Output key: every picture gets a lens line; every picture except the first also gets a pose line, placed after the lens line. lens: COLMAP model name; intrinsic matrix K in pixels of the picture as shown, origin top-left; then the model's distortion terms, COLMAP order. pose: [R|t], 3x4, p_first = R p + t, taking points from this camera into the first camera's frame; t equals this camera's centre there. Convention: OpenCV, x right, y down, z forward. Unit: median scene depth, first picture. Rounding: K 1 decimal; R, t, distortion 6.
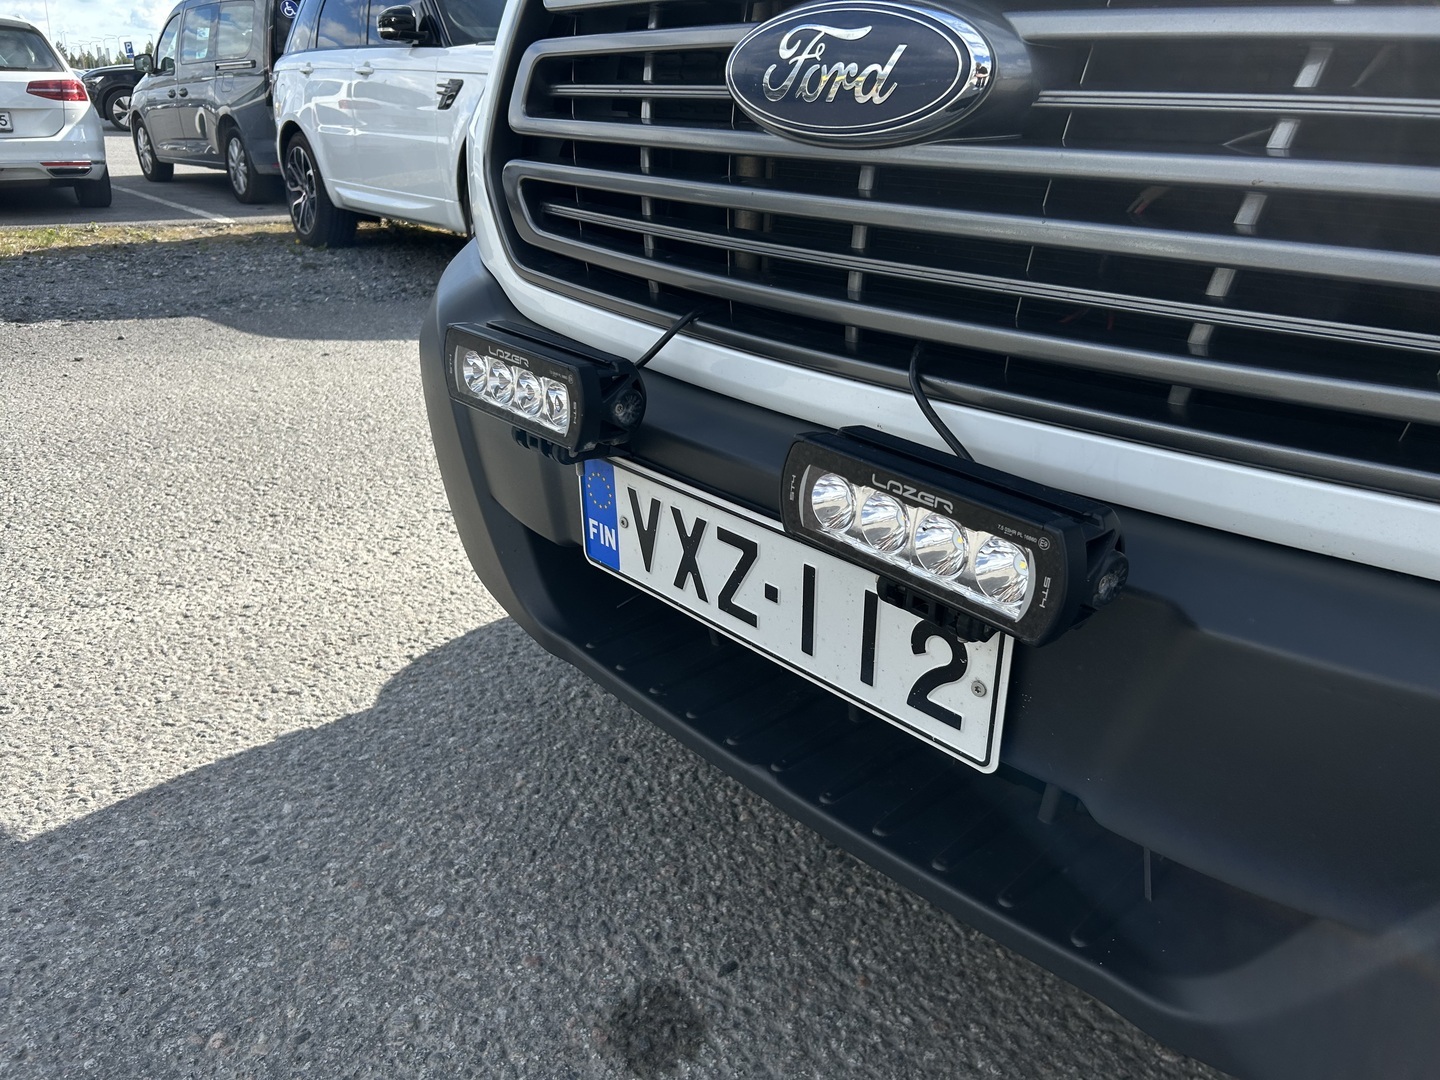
lens RADIAL K [[1116.2, 0, 720.0], [0, 1116.2, 540.0], [0, 0, 1]] dist [0.004864, -0.008641]
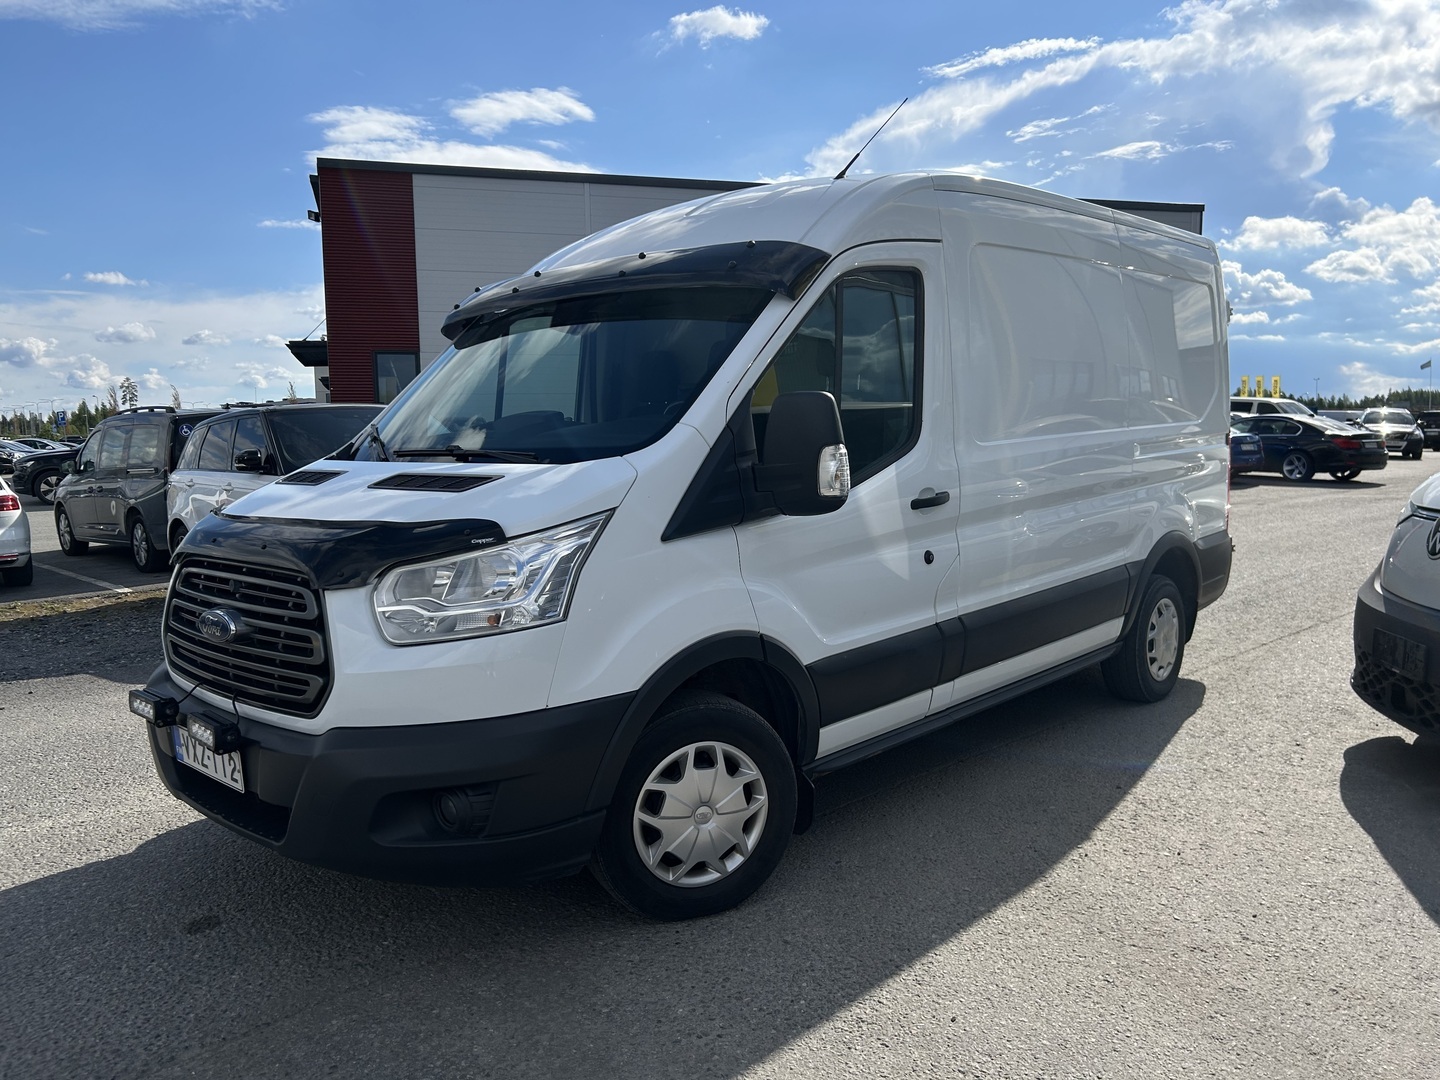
lens RADIAL K [[1076.9, 0, 721.9], [0, 1076.9, 533.0], [0, 0, 1]] dist [0.070058, -0.083649]
pose [[0.994516, -0.065982, 0.081139, 0.156647], [0.085330, 0.960524, -0.264789, 0.045521], [-0.060464, 0.270261, 0.960887, -0.291298]]
